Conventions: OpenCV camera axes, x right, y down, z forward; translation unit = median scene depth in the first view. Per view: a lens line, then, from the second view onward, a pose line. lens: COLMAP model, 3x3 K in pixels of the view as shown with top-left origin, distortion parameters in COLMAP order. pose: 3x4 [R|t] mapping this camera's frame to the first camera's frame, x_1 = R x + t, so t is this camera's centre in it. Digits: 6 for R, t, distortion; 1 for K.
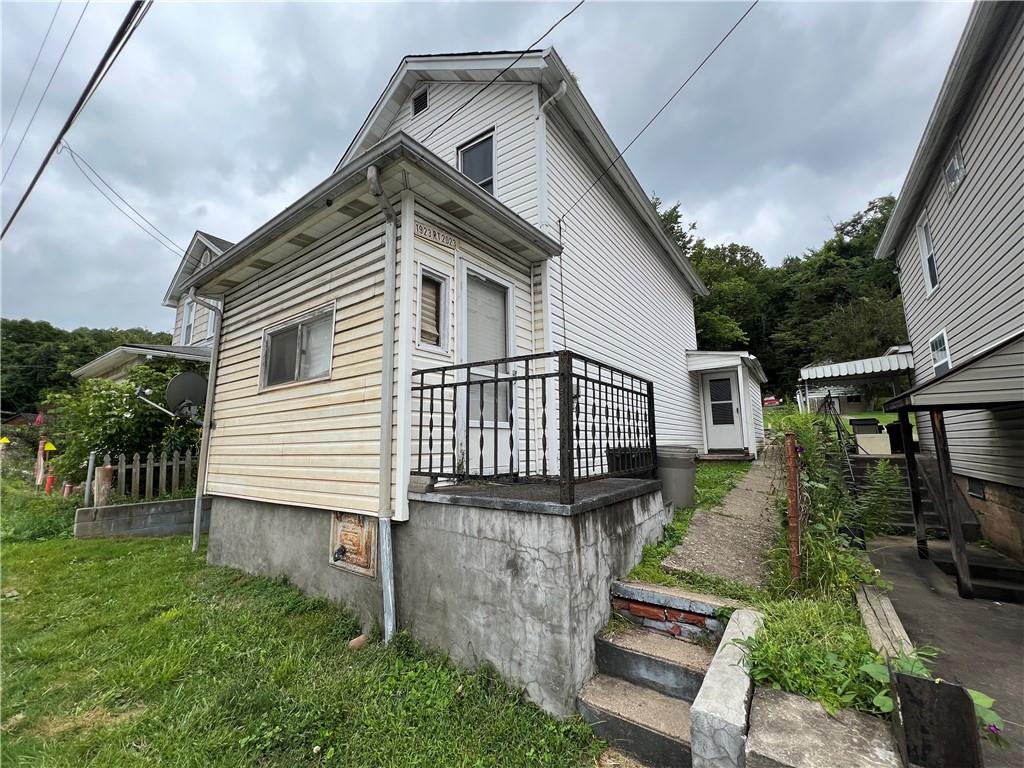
lens RADIAL K [[411.8, 0, 515.7], [0, 411.8, 385.3], [0, 0, 1]] dist [-0.002238, 0.000379]
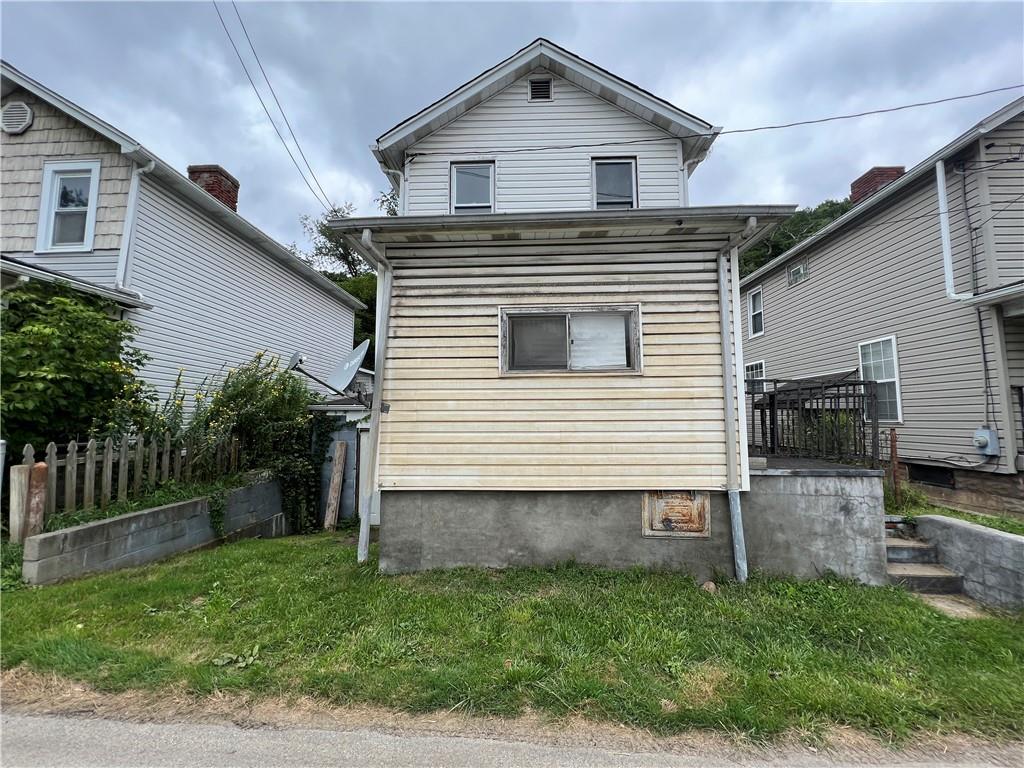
lens RADIAL K [[411.8, 0, 513.1], [0, 411.8, 383.9], [0, 0, 1]] dist [-0.002238, 0.000379]
pose [[0.836342, 0.058896, 0.545035, -1.799485], [-0.088682, 0.995652, 0.028490, 0.009927], [-0.540988, -0.072162, 0.837929, 0.332088]]
